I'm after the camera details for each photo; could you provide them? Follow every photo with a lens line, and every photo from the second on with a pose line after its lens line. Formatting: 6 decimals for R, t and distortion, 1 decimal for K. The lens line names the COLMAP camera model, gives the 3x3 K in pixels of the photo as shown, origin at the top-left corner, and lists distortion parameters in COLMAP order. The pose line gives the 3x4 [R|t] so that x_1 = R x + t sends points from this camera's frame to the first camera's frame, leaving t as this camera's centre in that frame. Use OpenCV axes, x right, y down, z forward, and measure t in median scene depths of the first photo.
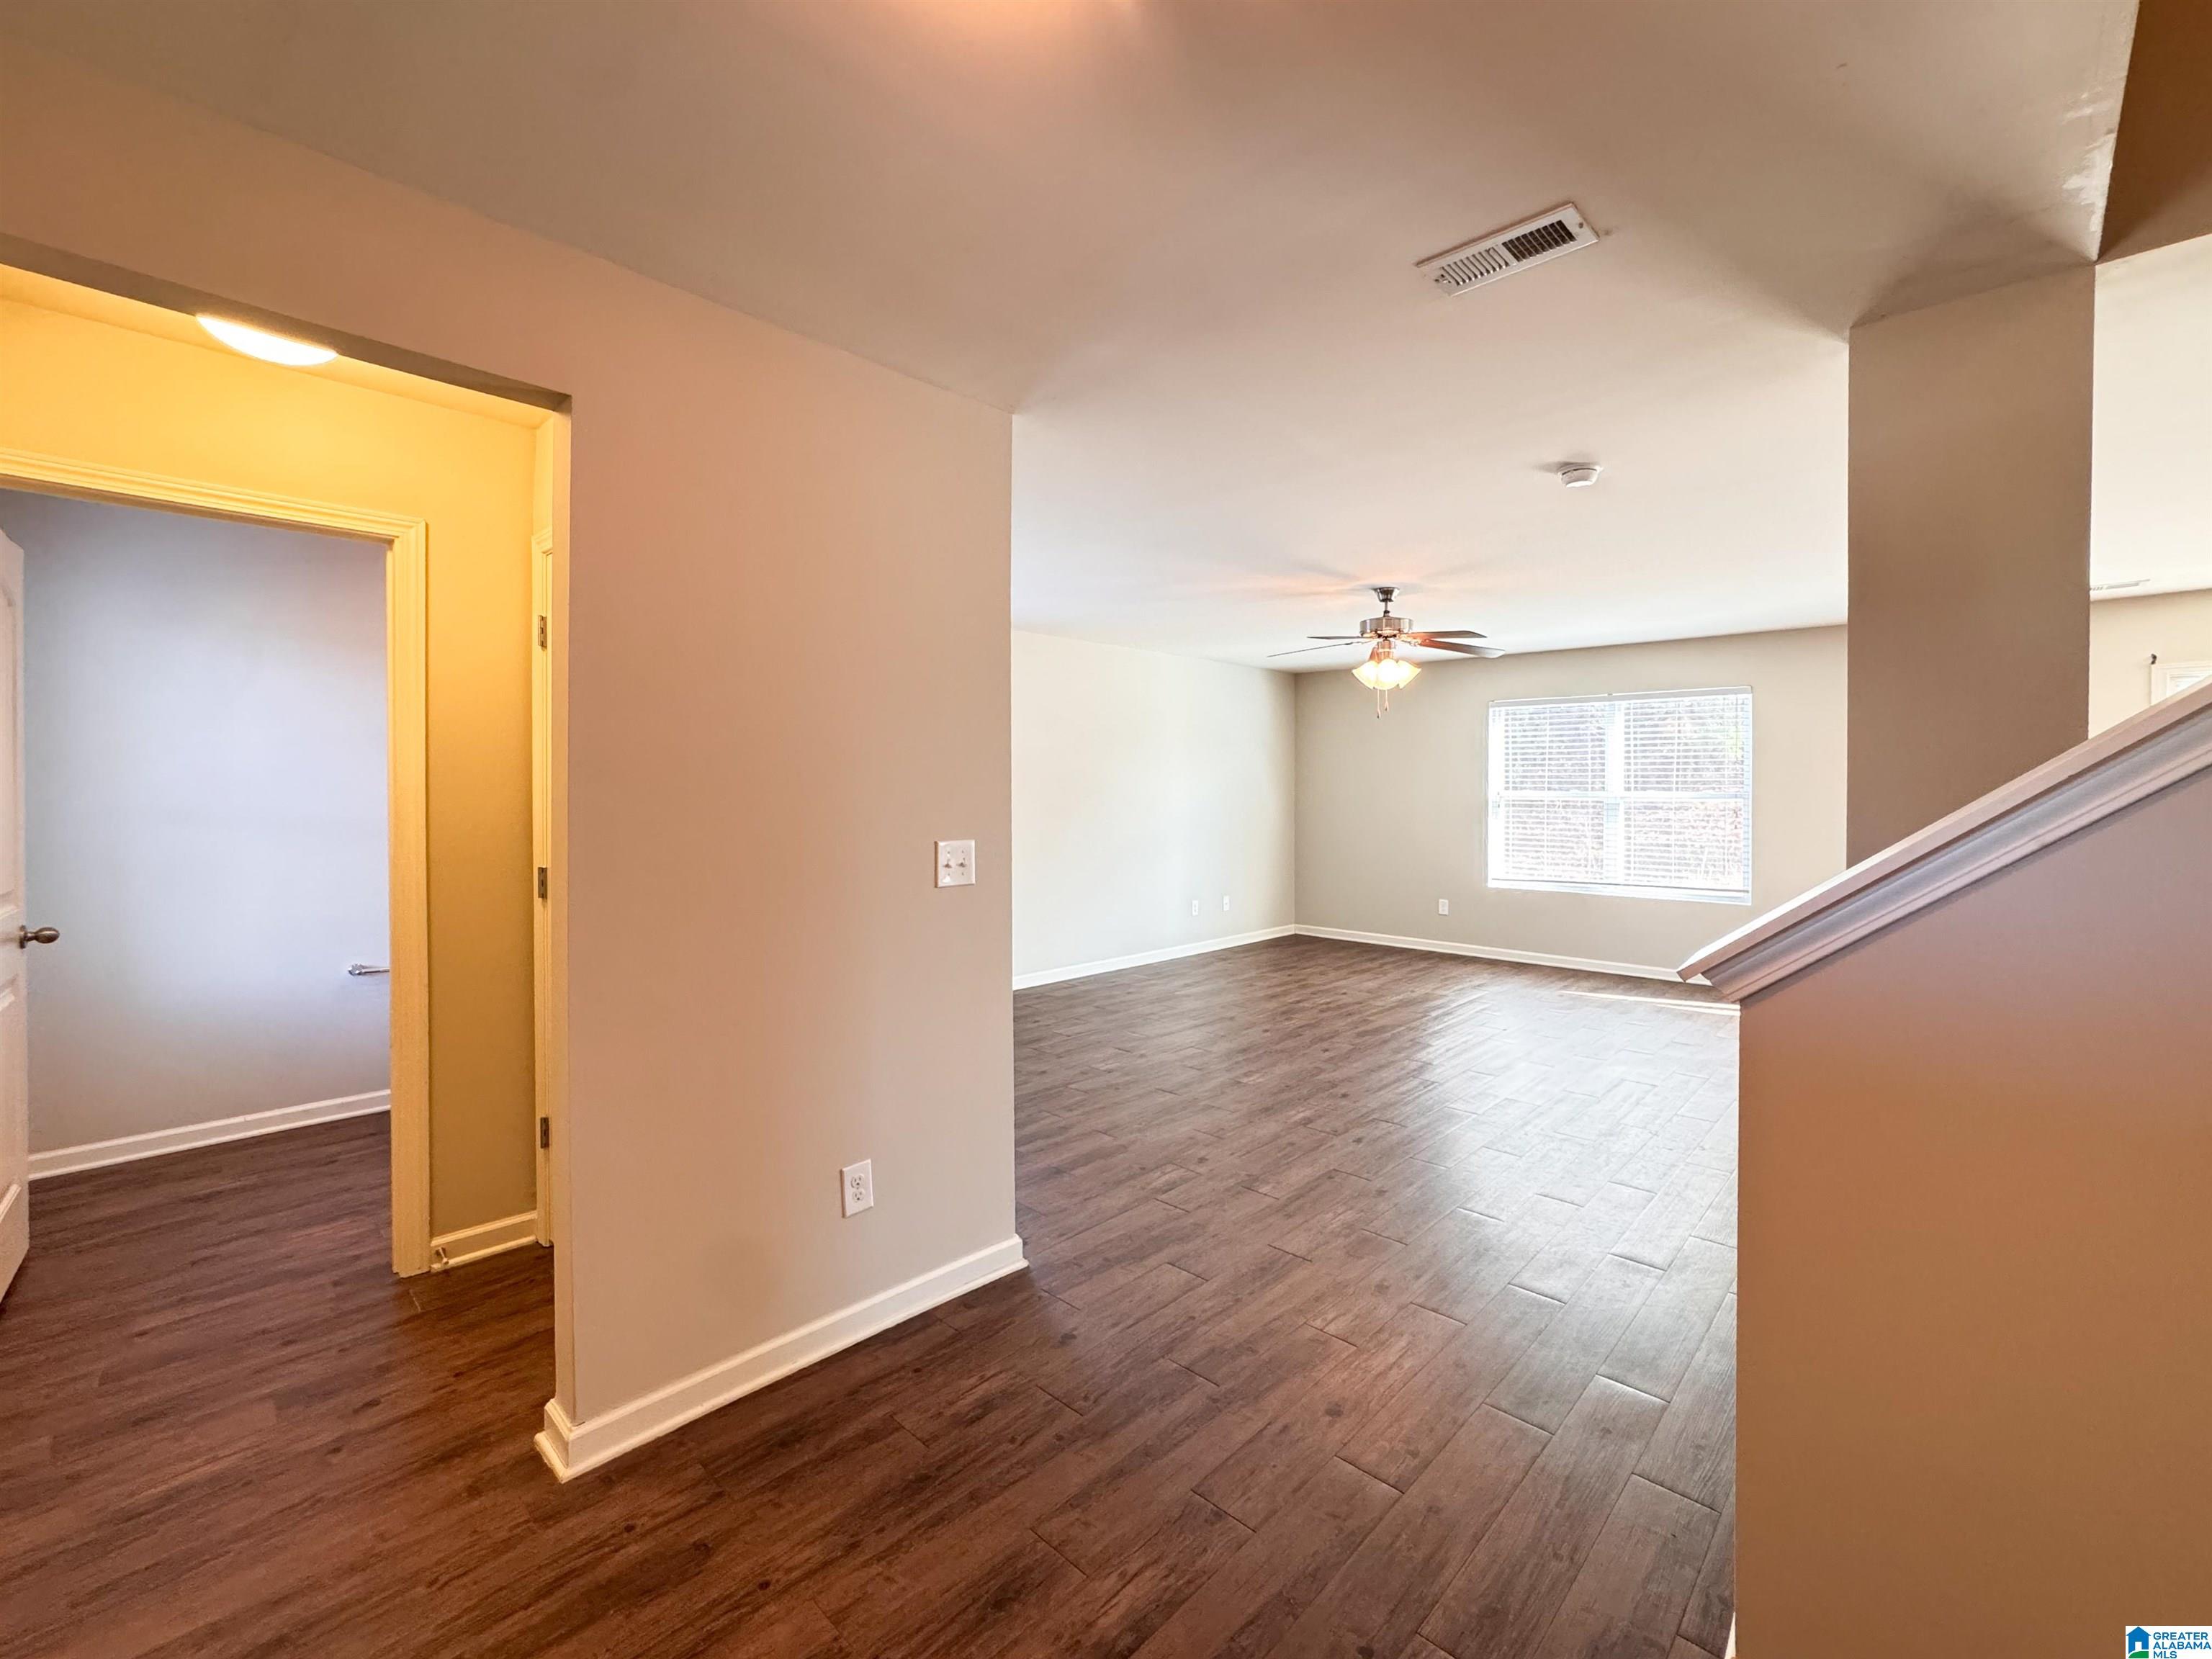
lens RADIAL K [[882.8, 0, 1095.3], [0, 882.8, 808.8], [0, 0, 1]] dist [-0.000813, -0.000058]
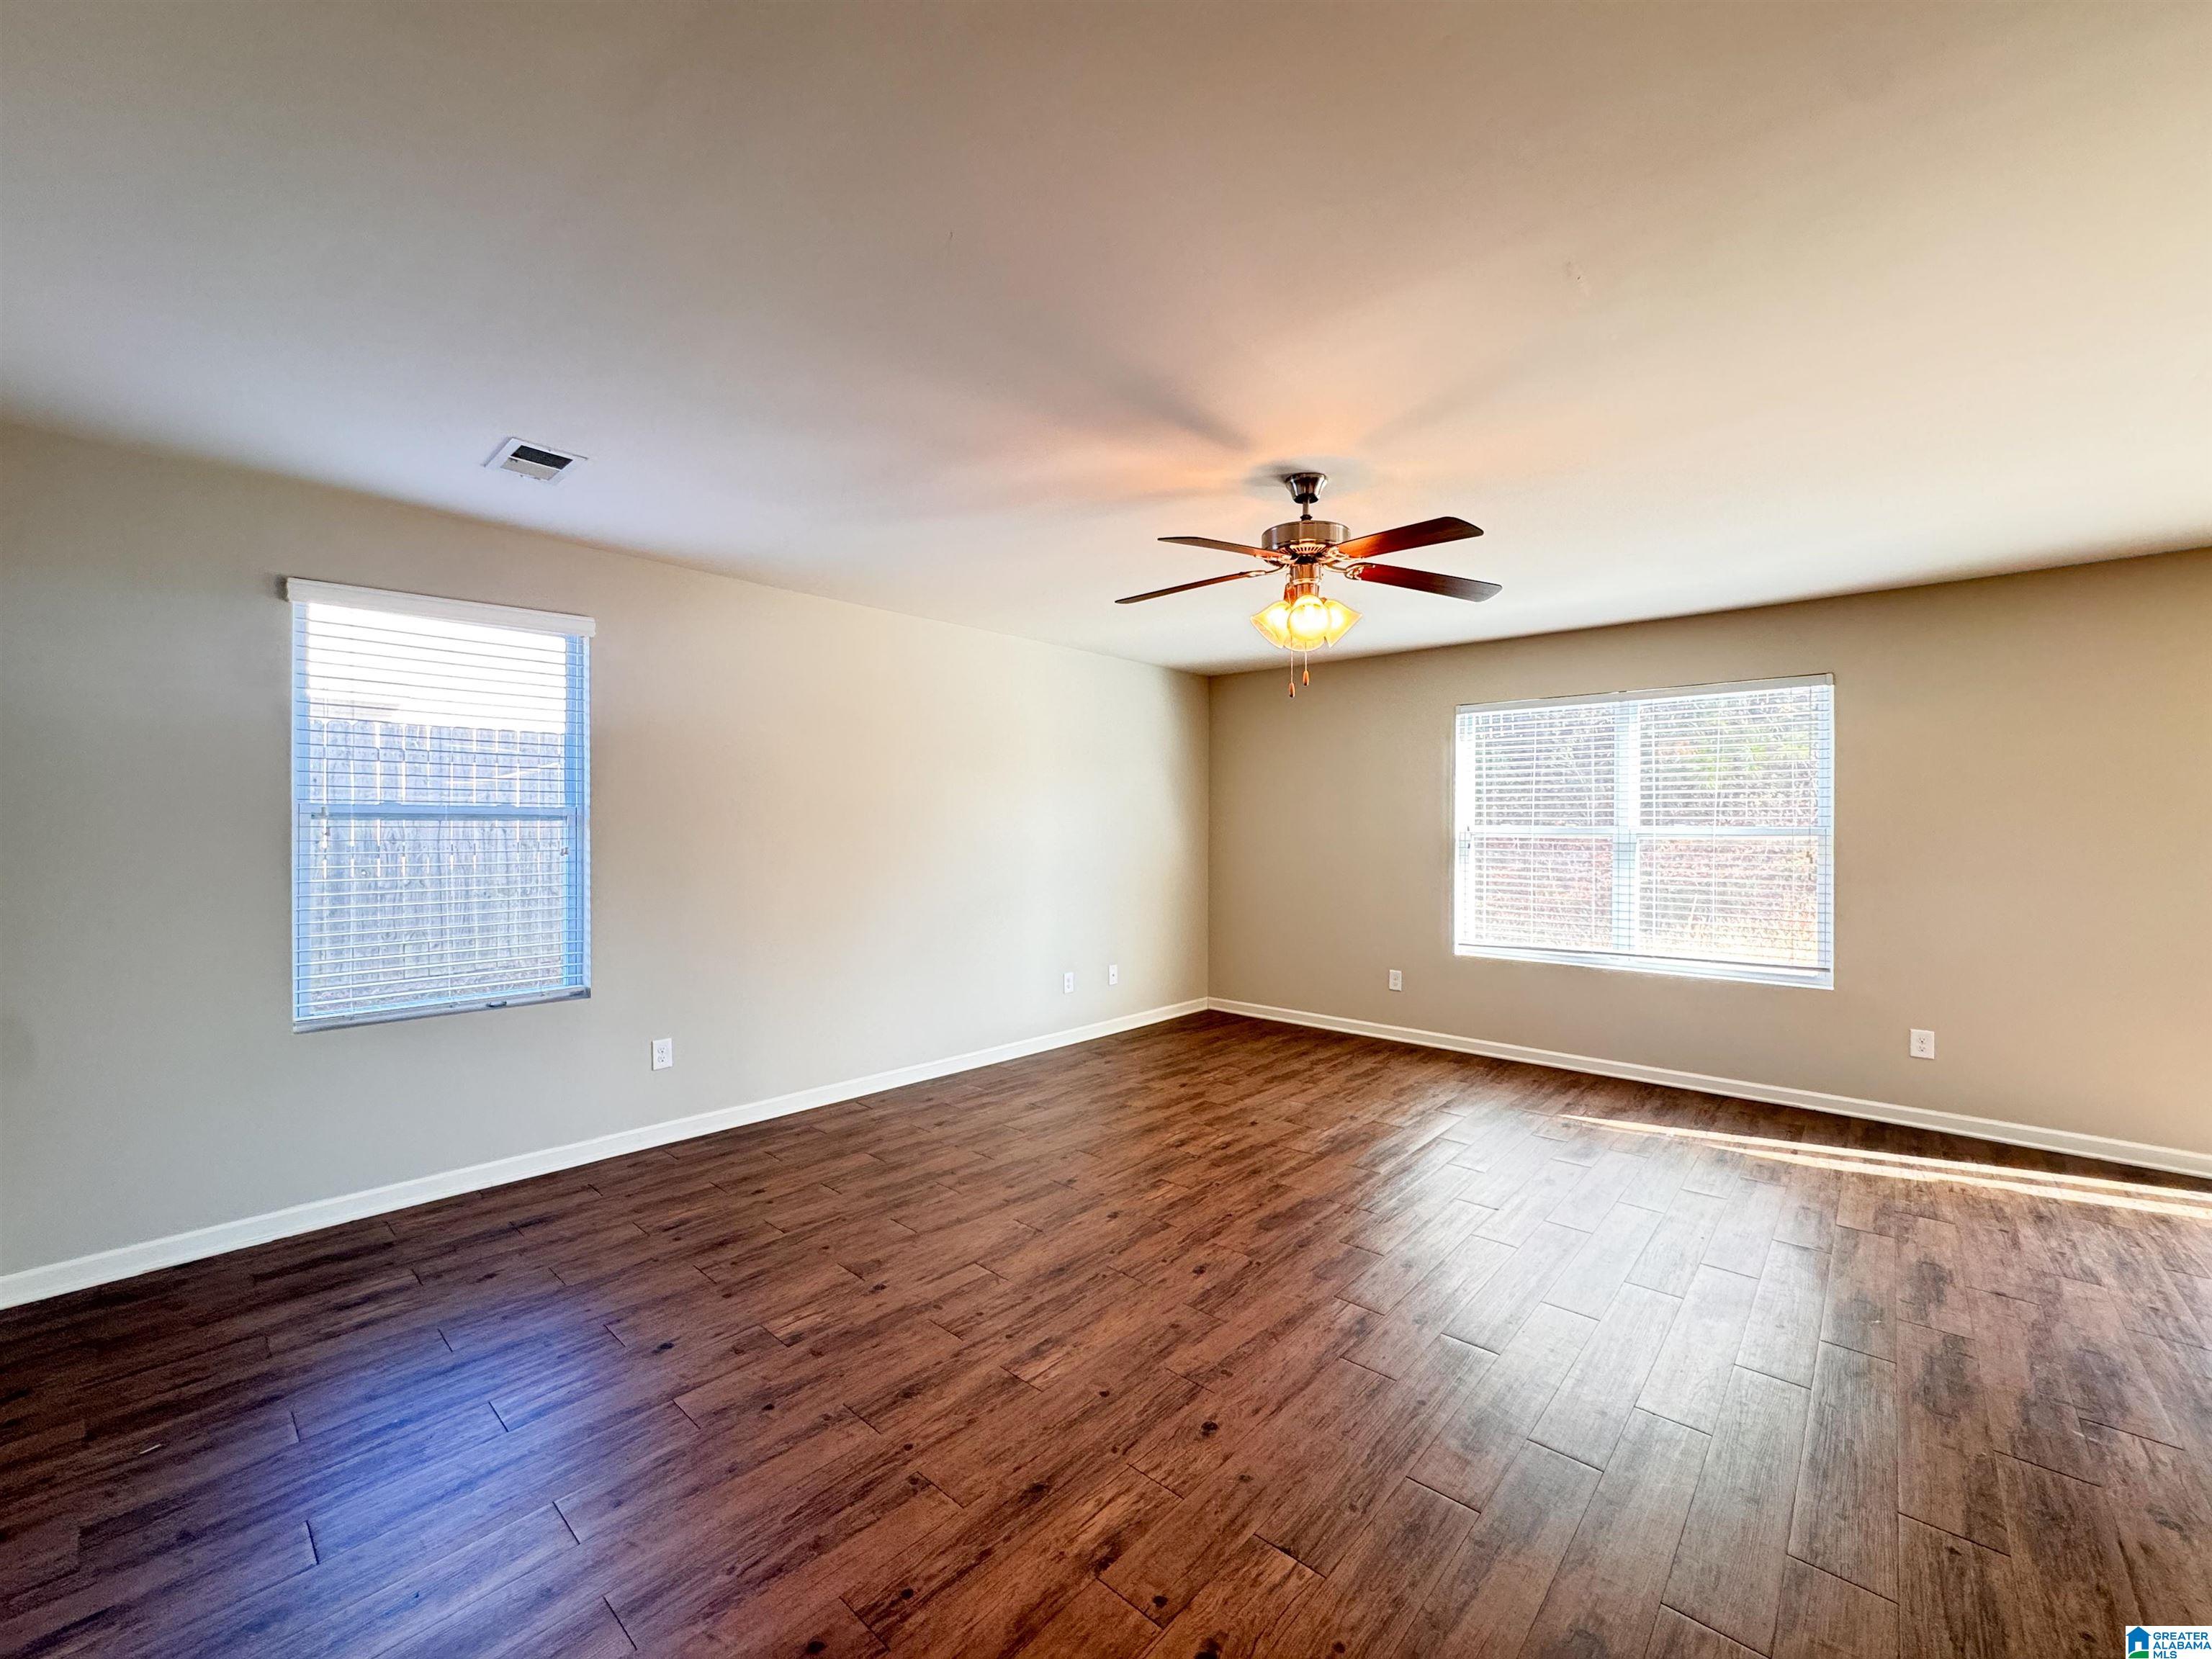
lens RADIAL K [[903.1, 0, 1114.1], [0, 903.1, 837.5], [0, 0, 1]] dist [-0.004851, 0.001952]
pose [[0.996977, 0.003719, 0.077607, 0.123595], [-0.002882, 0.999937, -0.010890, -0.000958], [-0.077643, 0.010634, 0.996925, 0.325048]]
